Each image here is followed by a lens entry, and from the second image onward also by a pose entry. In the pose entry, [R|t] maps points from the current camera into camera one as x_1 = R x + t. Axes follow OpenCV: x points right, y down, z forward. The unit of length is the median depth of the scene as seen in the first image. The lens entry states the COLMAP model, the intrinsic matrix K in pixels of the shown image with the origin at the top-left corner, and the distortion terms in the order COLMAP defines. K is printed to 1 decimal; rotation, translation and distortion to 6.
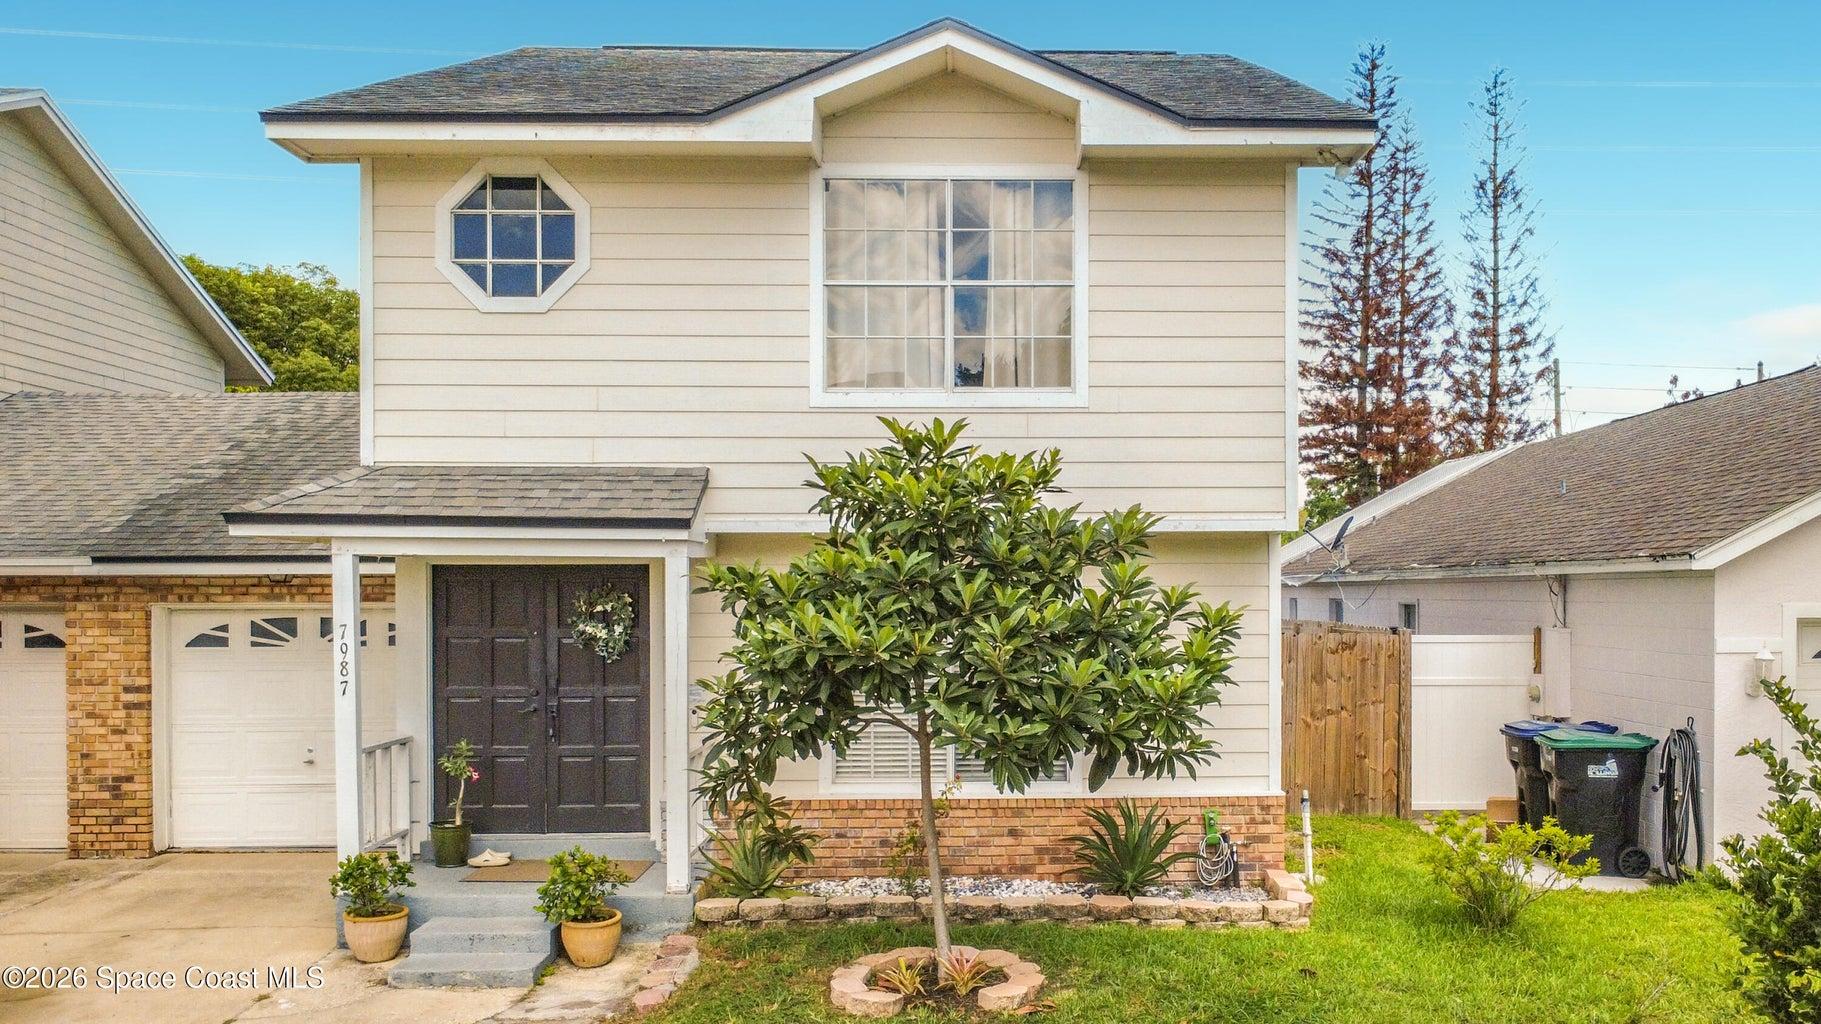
lens RADIAL K [[1561.5, 0, 1020.1], [0, 1561.5, 605.6], [0, 0, 1]] dist [0.002549, 0.000068]
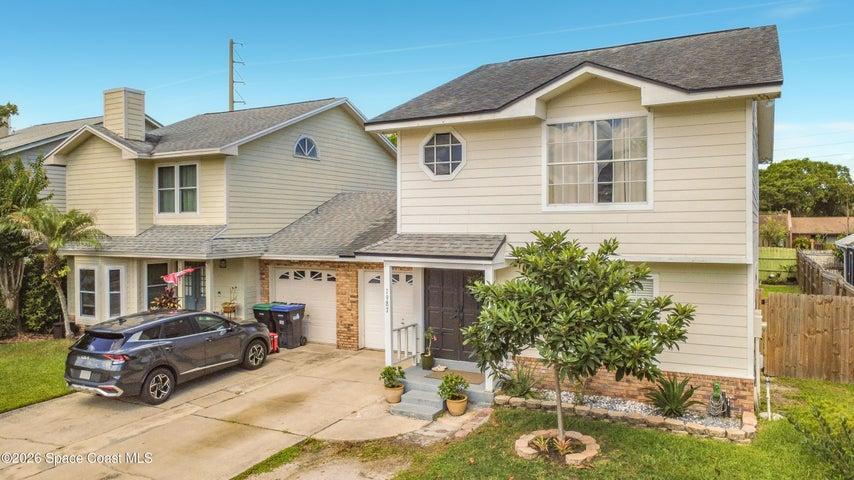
lens RADIAL K [[621.4, 0, 423.4], [0, 621.4, 232.7], [0, 0, 1]] dist [-0.003288, 0.000920]
pose [[0.862371, 0.002753, -0.506270, 0.223544], [-0.001068, 0.999993, 0.003618, -0.095765], [0.506276, -0.002580, 0.862368, -0.002435]]
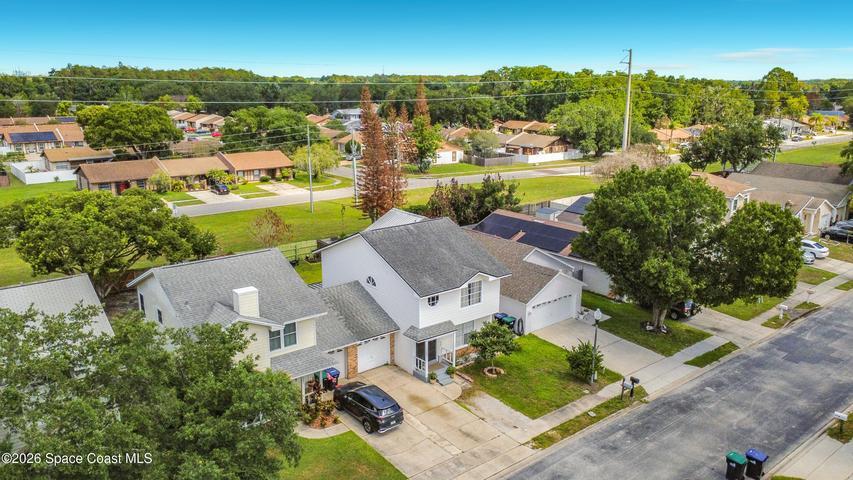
lens RADIAL K [[620.7, 0, 422.9], [0, 620.7, 232.7], [0, 0, 1]] dist [-0.003288, 0.000920]
pose [[0.804190, -0.131459, 0.579652, -2.260424], [0.005357, 0.976798, 0.214095, -1.302984], [-0.594348, -0.169067, 0.786236, -1.542504]]
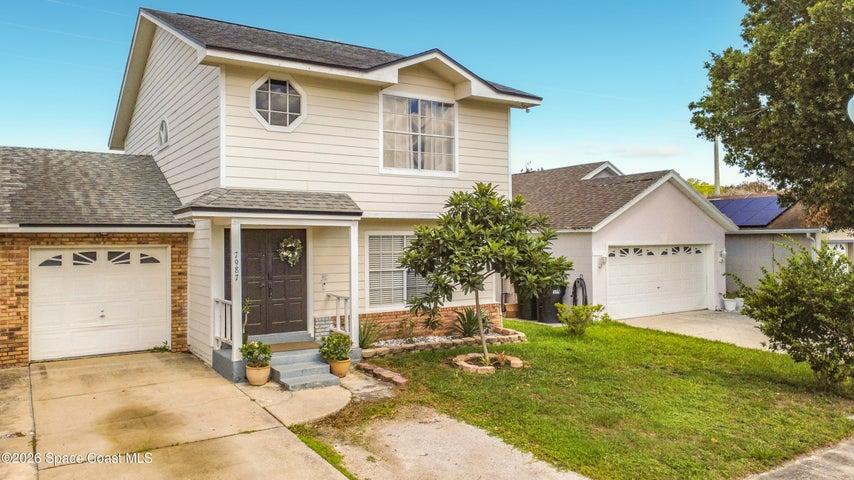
lens RADIAL K [[631.2, 0, 424.6], [0, 631.2, 223.4], [0, 0, 1]] dist [-0.003587, 0.000059]
pose [[0.854971, 0.009388, 0.518591, -0.659762], [0.009704, 0.999372, -0.034090, 0.003294], [-0.518585, 0.034178, 0.854343, -0.019220]]
